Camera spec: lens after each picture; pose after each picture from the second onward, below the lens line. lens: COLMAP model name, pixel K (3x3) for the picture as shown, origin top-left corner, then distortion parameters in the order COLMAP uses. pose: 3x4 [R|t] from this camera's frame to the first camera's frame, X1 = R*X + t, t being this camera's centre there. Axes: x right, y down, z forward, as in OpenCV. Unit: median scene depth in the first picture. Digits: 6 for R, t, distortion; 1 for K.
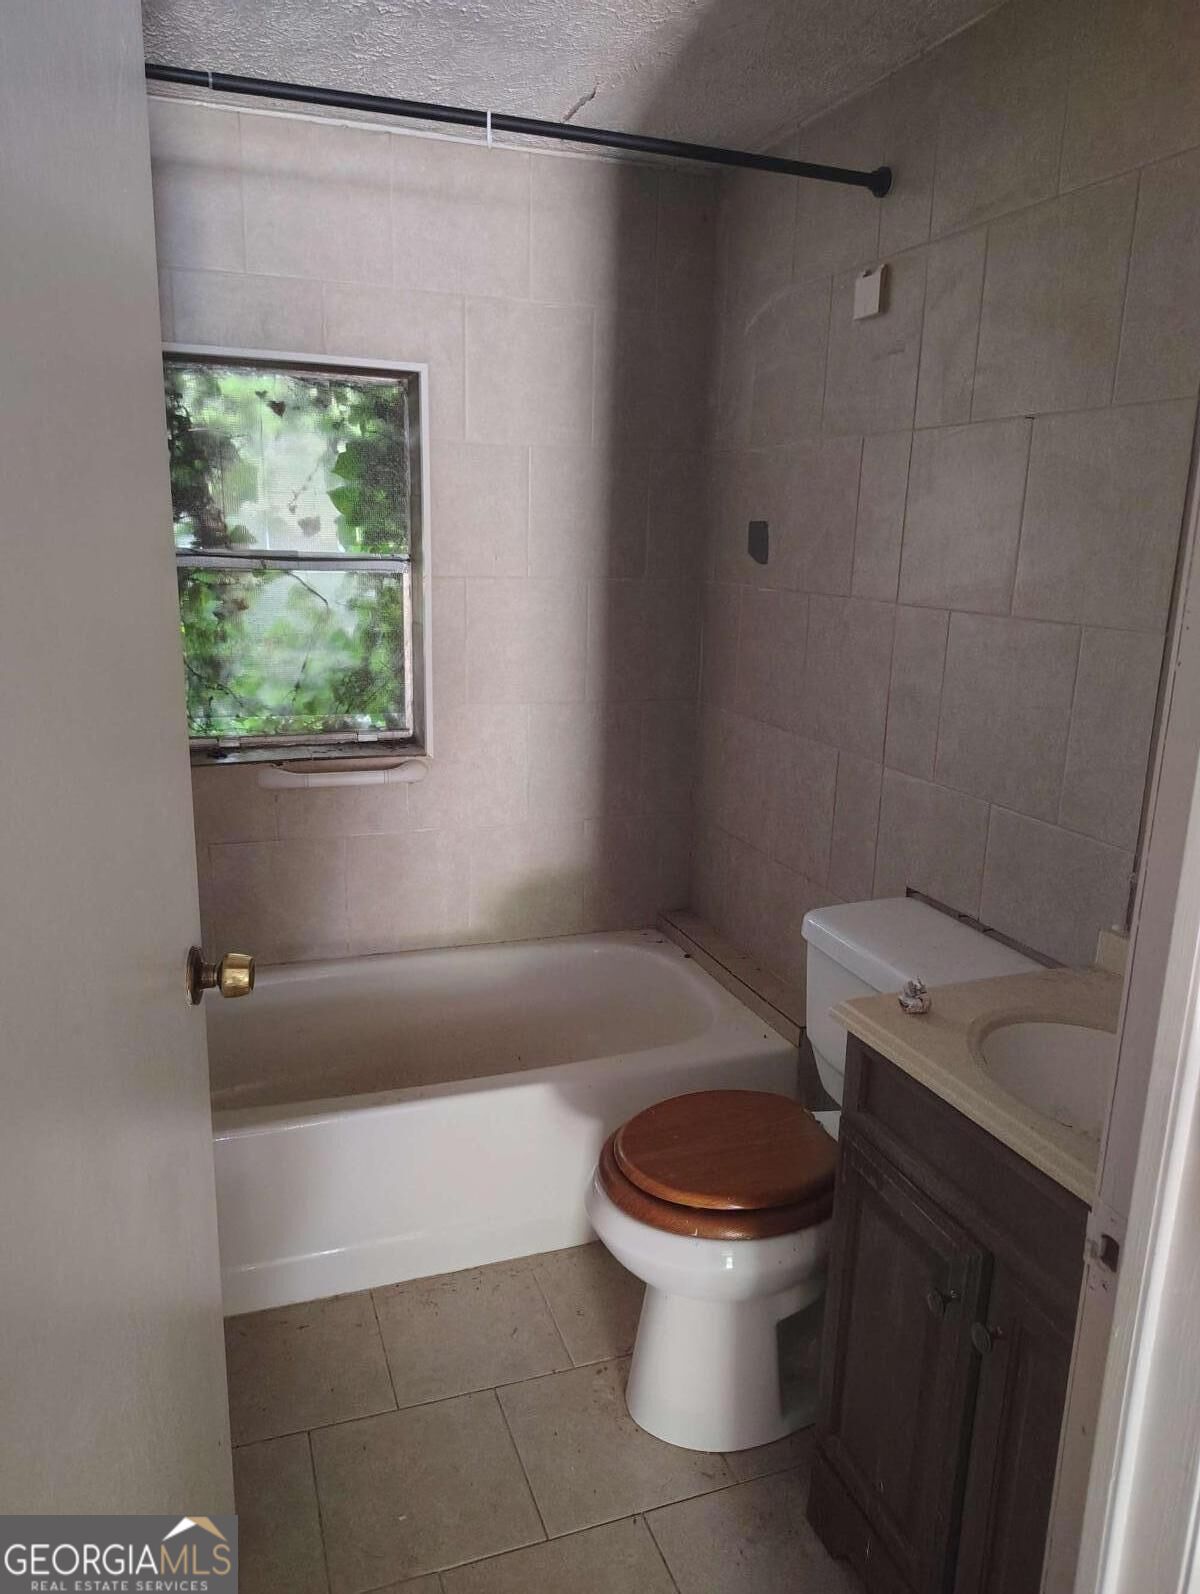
lens RADIAL K [[1122.4, 0, 610.7], [0, 1122.4, 812.0], [0, 0, 1]] dist [0.039143, -0.037834]
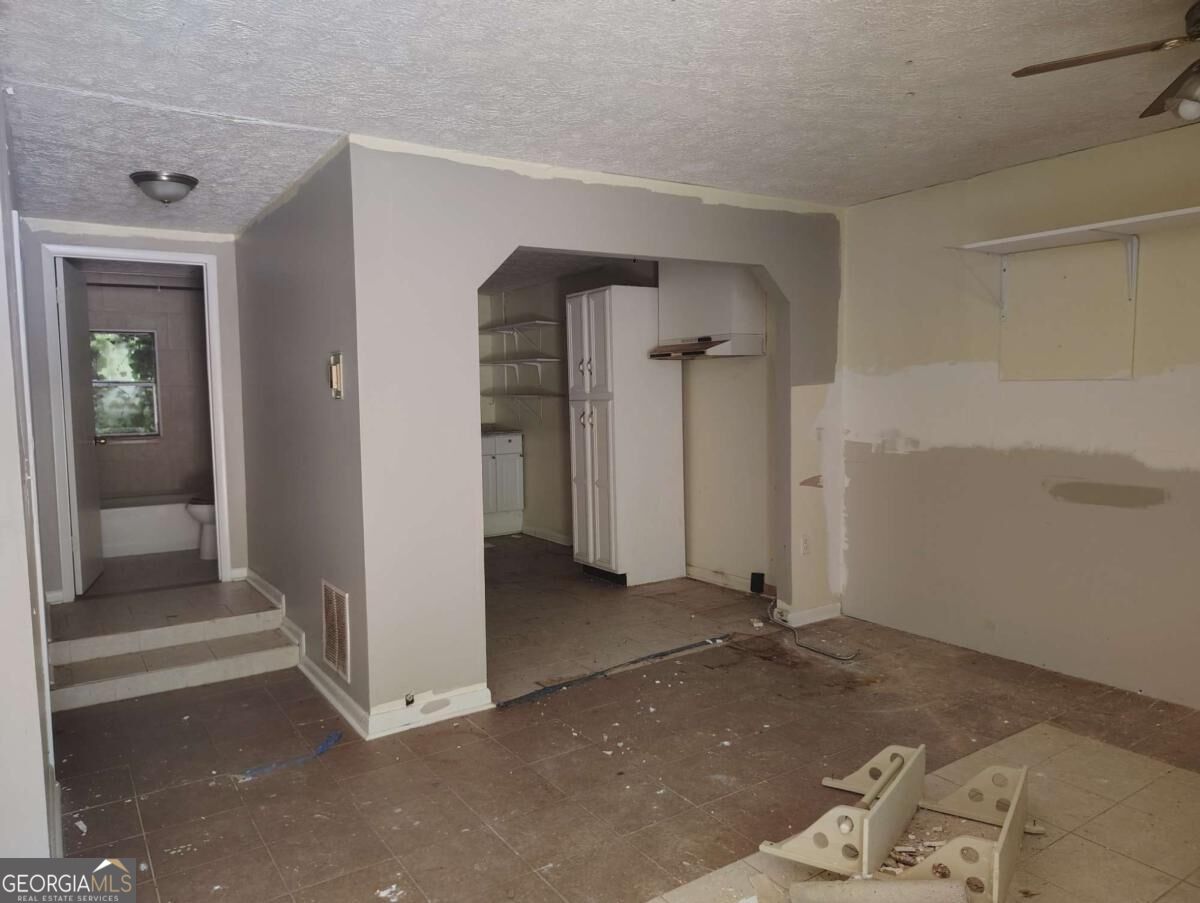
lens RADIAL K [[846.9, 0, 622.2], [0, 846.9, 464.6], [0, 0, 1]] dist [0.013067, -0.032538]
pose [[0.971538, -0.053841, 0.230684, 0.620605], [0.089239, 0.985270, -0.145876, 0.549883], [-0.219432, 0.162310, 0.962032, -1.838869]]
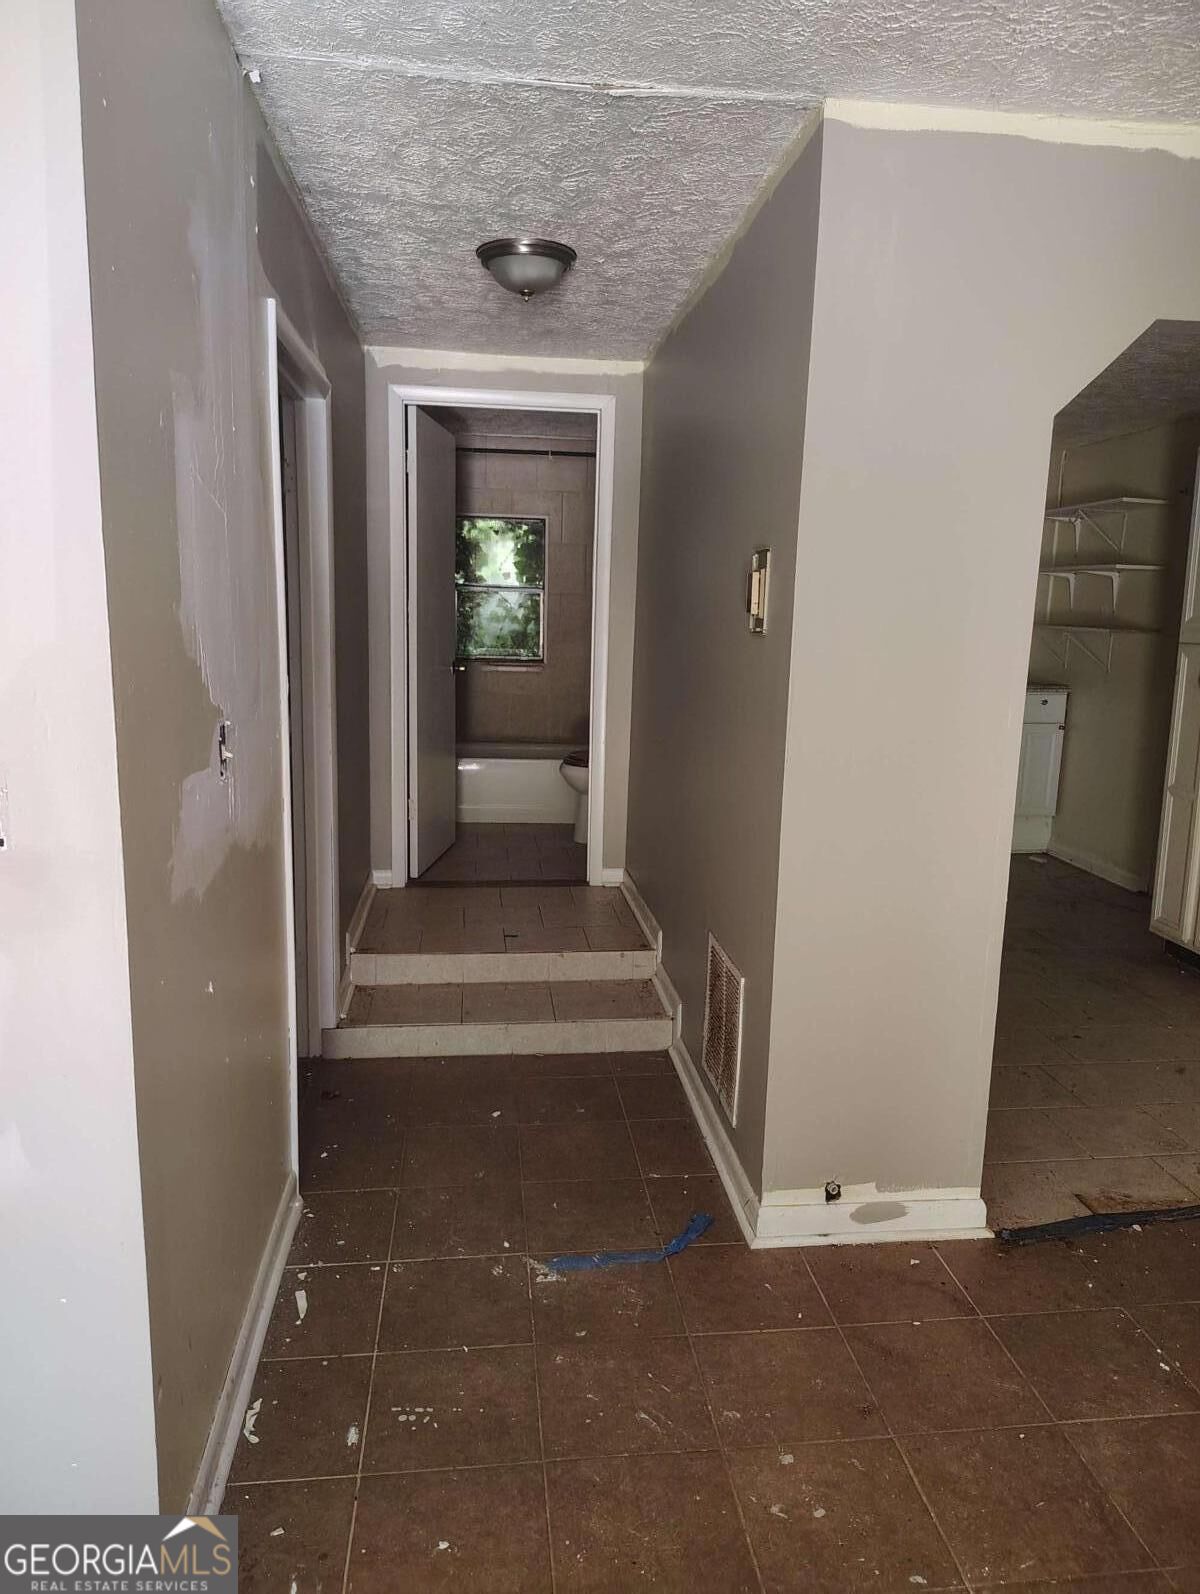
lens RADIAL K [[1122.4, 0, 608.3], [0, 1122.4, 803.8], [0, 0, 1]] dist [0.039143, -0.037834]
pose [[0.969541, 0.045600, -0.240648, 0.613829], [-0.063125, 0.995846, -0.065619, 0.429762], [0.236656, 0.078812, 0.968392, -1.427019]]
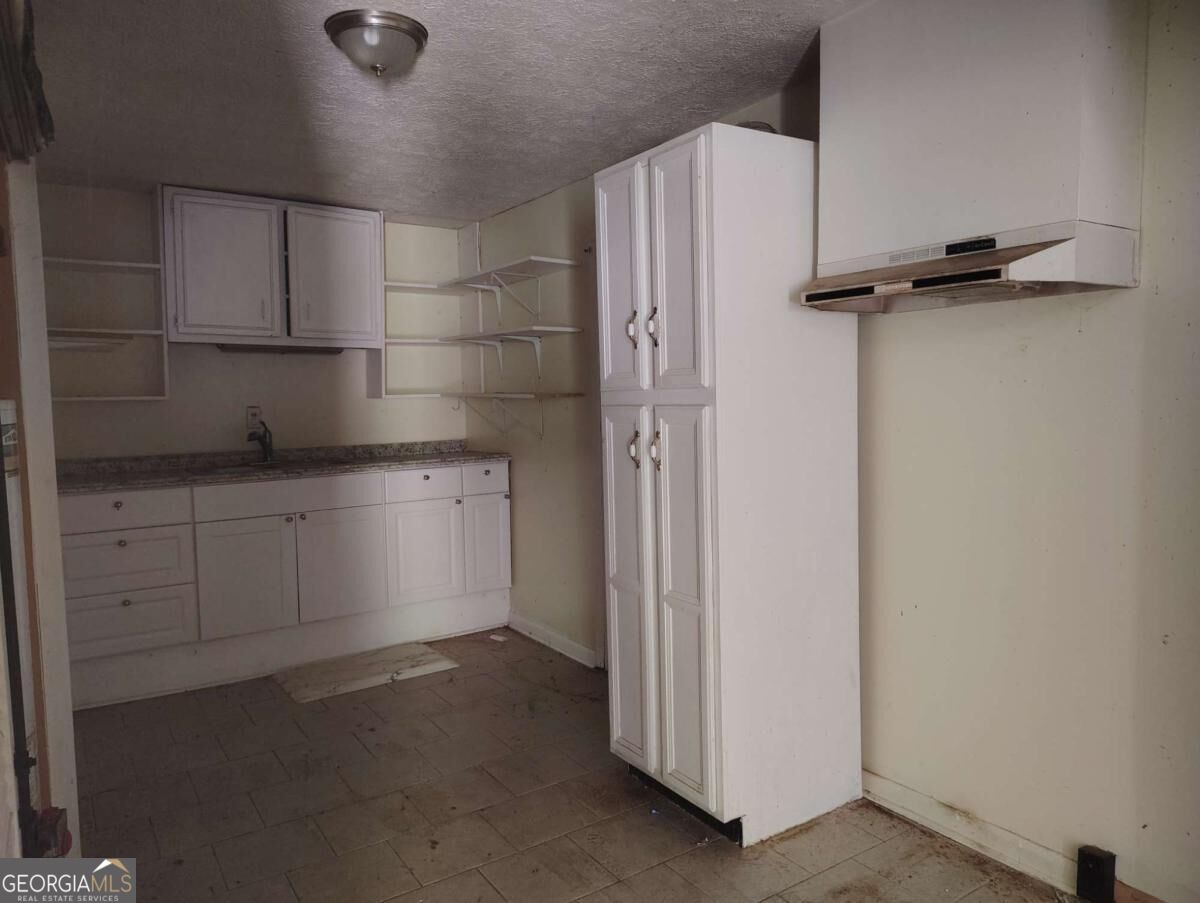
lens RADIAL K [[846.9, 0, 609.5], [0, 846.9, 452.0], [0, 0, 1]] dist [0.013067, -0.032538]
pose [[0.975058, -0.052121, 0.215743, 0.804323], [0.087770, 0.983351, -0.159116, 0.249268], [-0.203857, 0.174083, 0.963399, -0.604748]]
